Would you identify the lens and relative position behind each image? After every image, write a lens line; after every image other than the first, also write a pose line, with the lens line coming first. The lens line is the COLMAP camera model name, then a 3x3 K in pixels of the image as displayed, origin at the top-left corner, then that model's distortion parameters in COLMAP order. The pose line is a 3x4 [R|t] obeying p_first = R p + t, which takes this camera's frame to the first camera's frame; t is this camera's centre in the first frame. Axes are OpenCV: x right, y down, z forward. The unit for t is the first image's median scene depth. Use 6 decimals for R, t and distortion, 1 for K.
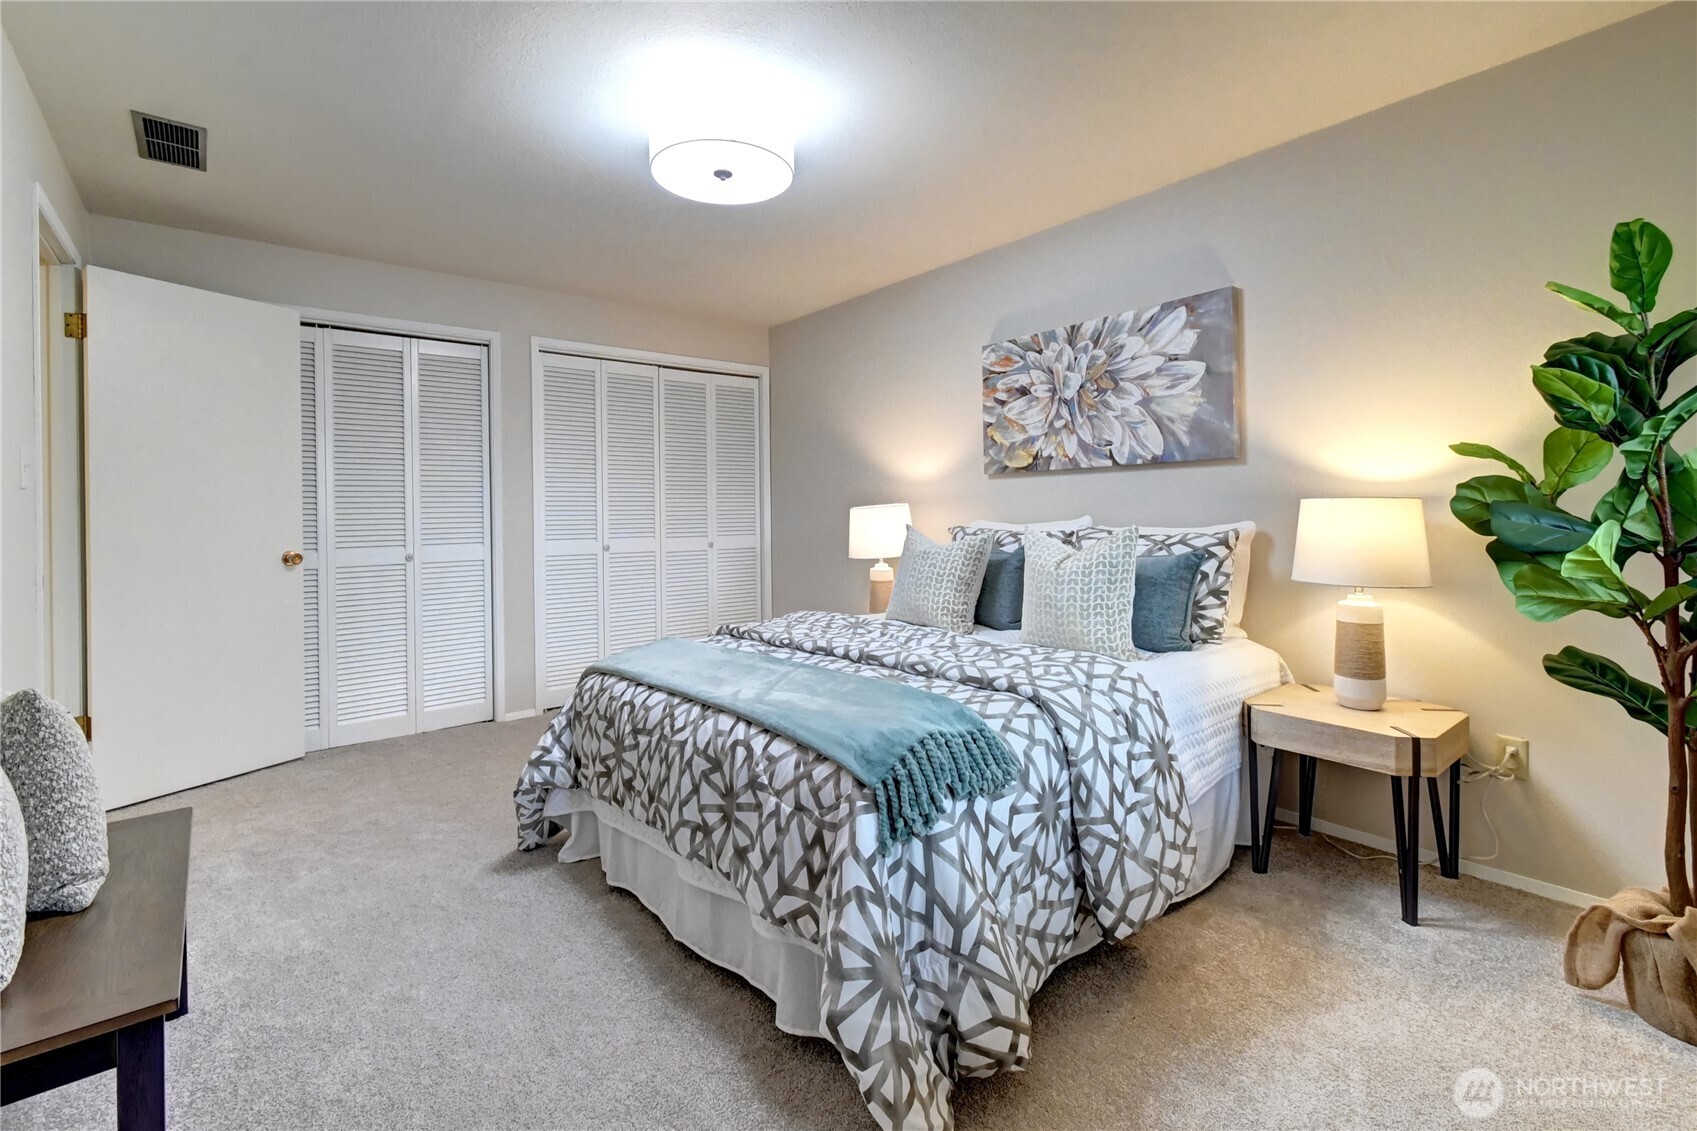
lens RADIAL K [[774.8, 0, 836.6], [0, 774.8, 537.3], [0, 0, 1]] dist [0.001128, 0.000101]
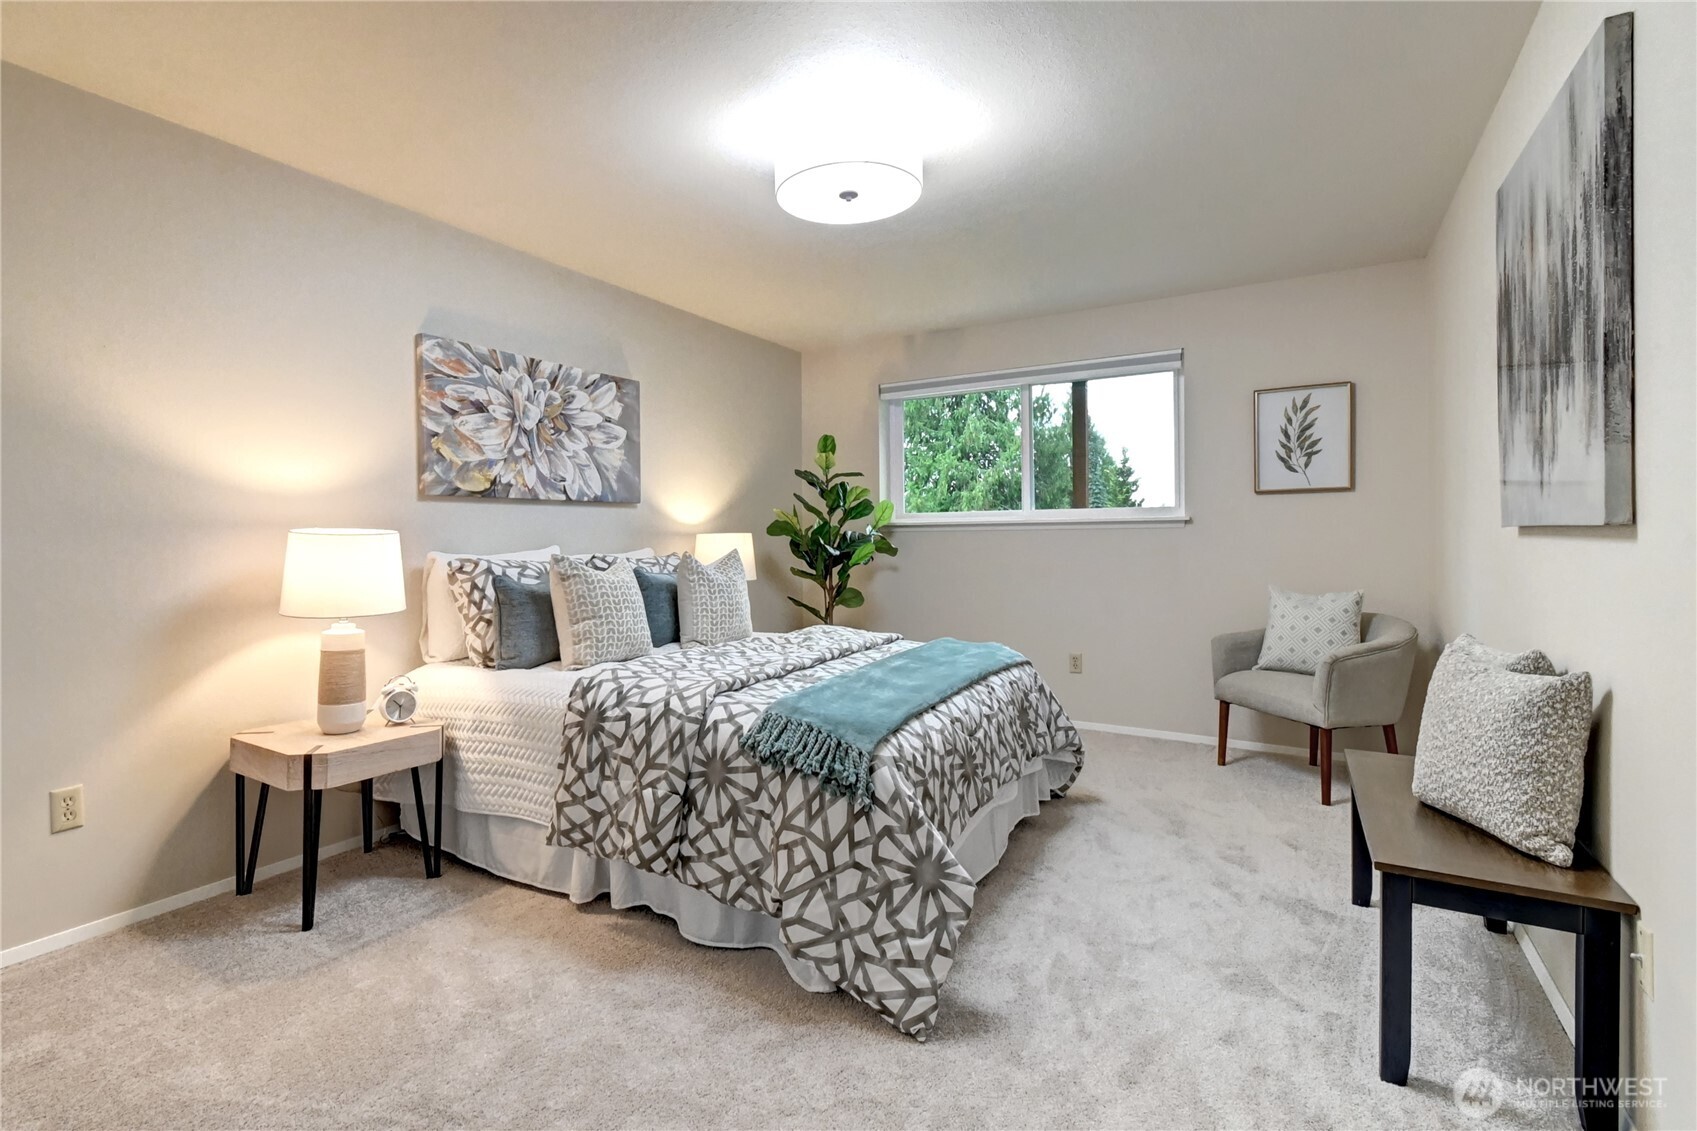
lens RADIAL K [[774.8, 0, 836.6], [0, 774.8, 537.3], [0, 0, 1]] dist [0.001128, 0.000101]
pose [[-0.373145, 0.011635, 0.927700, -0.787589], [0.039625, 0.999209, 0.003406, -0.027166], [-0.926927, 0.038031, -0.373311, 1.023899]]
